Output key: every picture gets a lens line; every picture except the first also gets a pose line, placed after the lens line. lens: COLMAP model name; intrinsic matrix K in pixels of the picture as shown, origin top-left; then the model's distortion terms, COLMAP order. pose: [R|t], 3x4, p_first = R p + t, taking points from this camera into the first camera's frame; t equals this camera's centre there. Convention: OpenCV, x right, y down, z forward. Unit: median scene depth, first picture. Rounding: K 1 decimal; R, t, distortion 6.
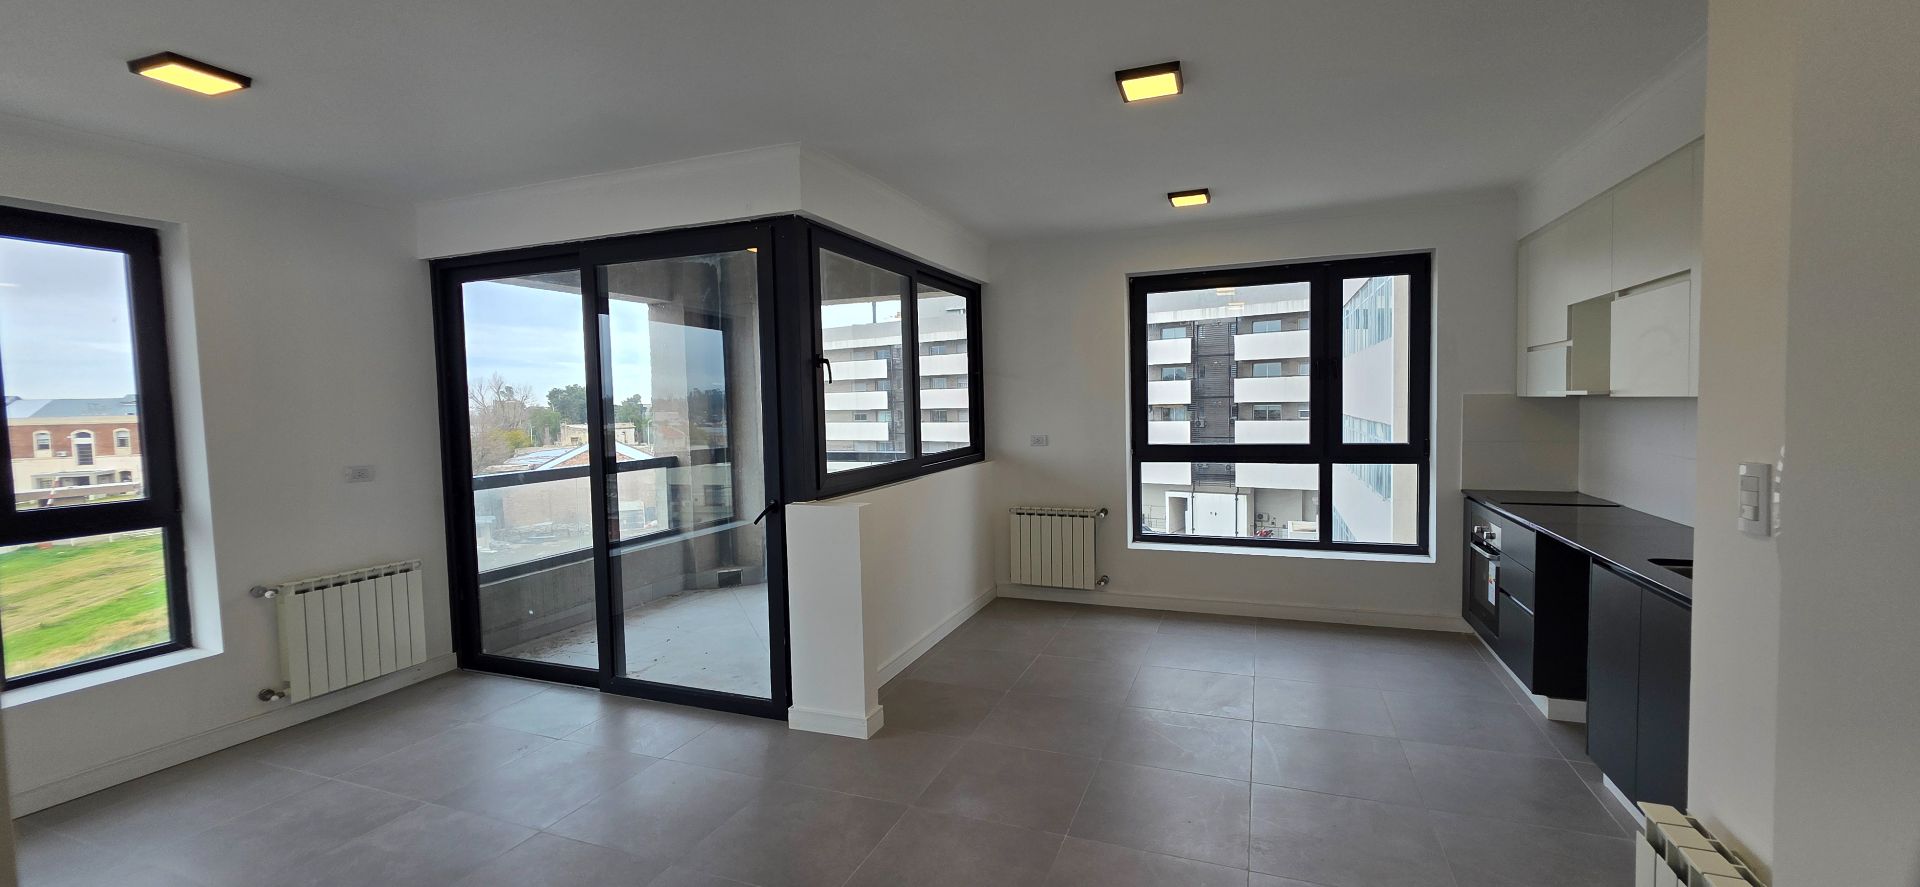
lens RADIAL K [[772.0, 0, 960.0], [0, 772.0, 443.5], [0, 0, 1]] dist [0.000299, 0.000201]
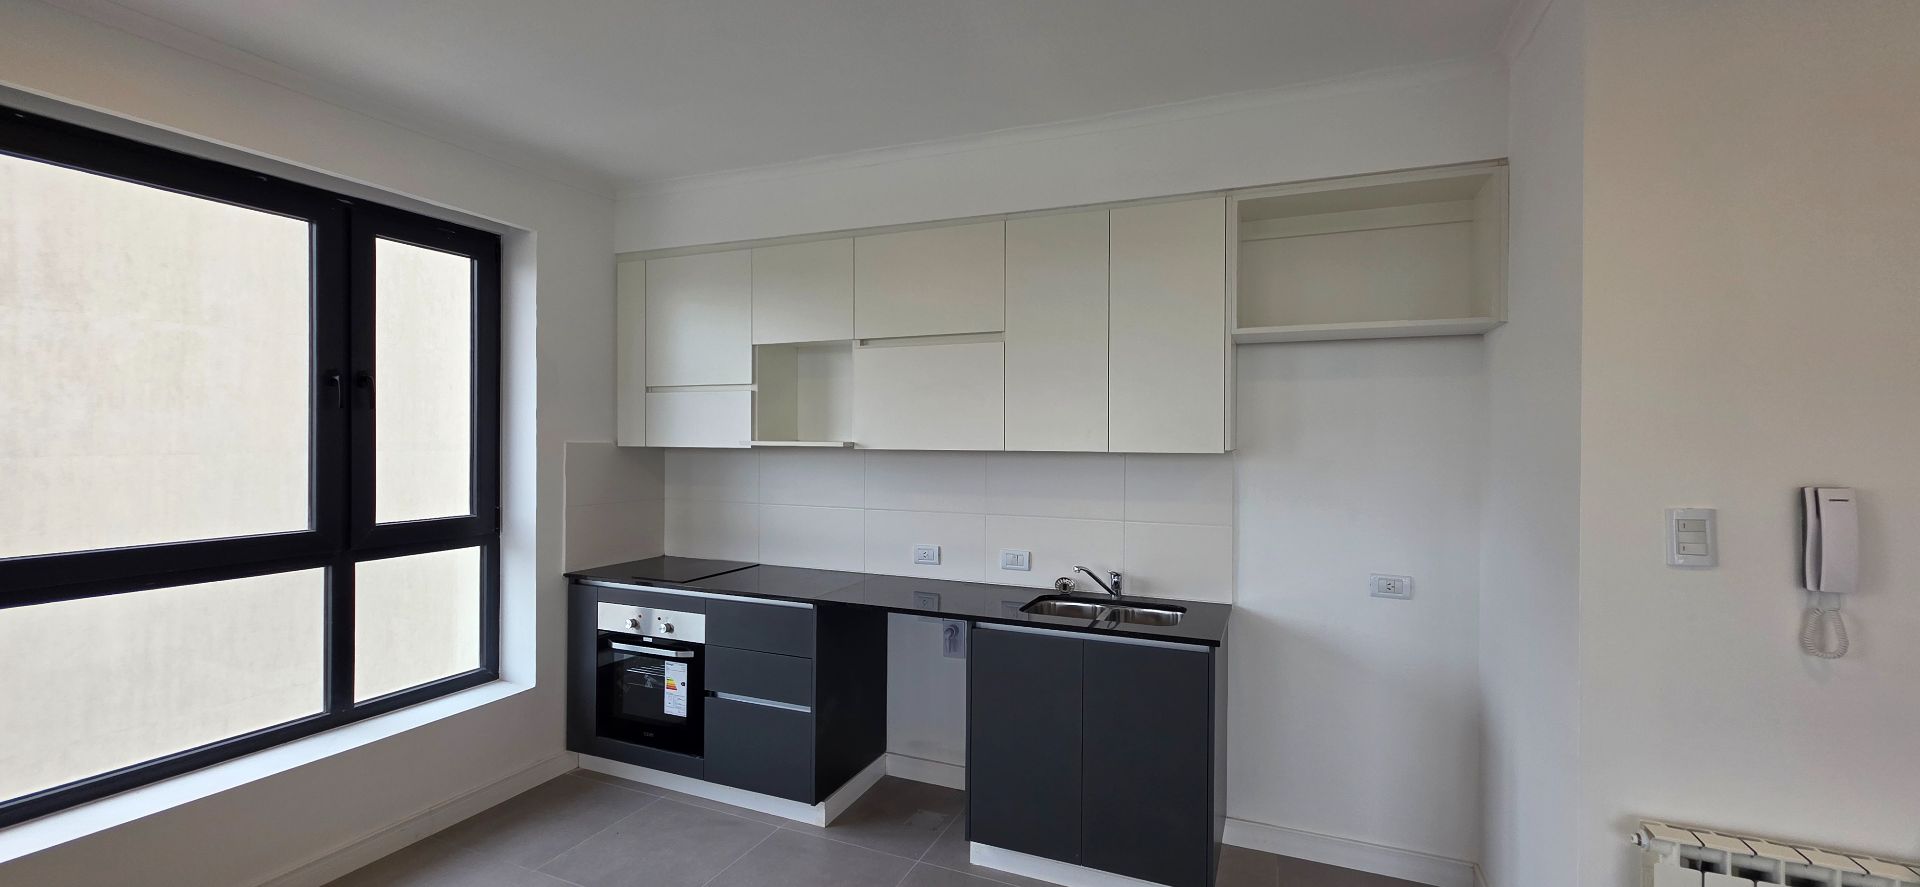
lens RADIAL K [[772.0, 0, 960.0], [0, 772.0, 443.5], [0, 0, 1]] dist [0.000299, 0.000201]
pose [[0.010565, 0.021637, 0.999710, -0.067160], [0.048984, 0.998554, -0.022130, -0.025494], [-0.998744, 0.049204, 0.009490, 0.559300]]
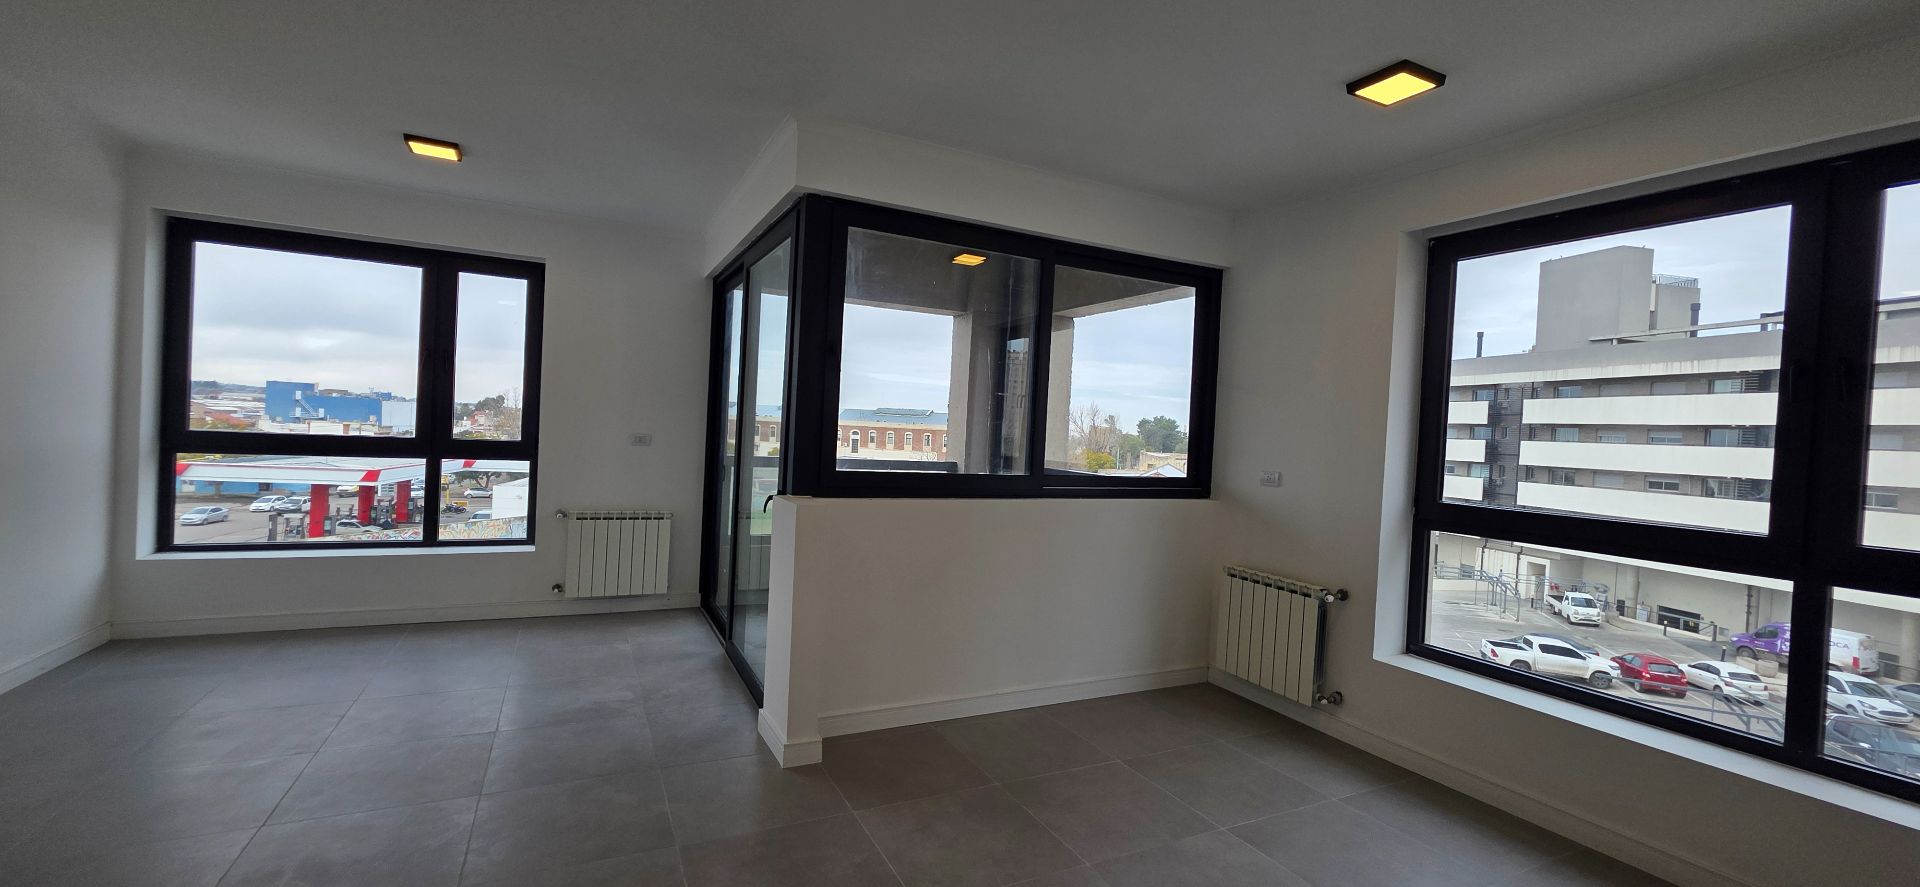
lens RADIAL K [[772.0, 0, 960.0], [0, 772.0, 443.5], [0, 0, 1]] dist [0.000299, 0.000201]
pose [[0.739111, 0.072435, -0.669678, 0.400608], [-0.104746, 0.994467, -0.008040, -0.000575], [0.665390, 0.076088, 0.742609, 0.298229]]
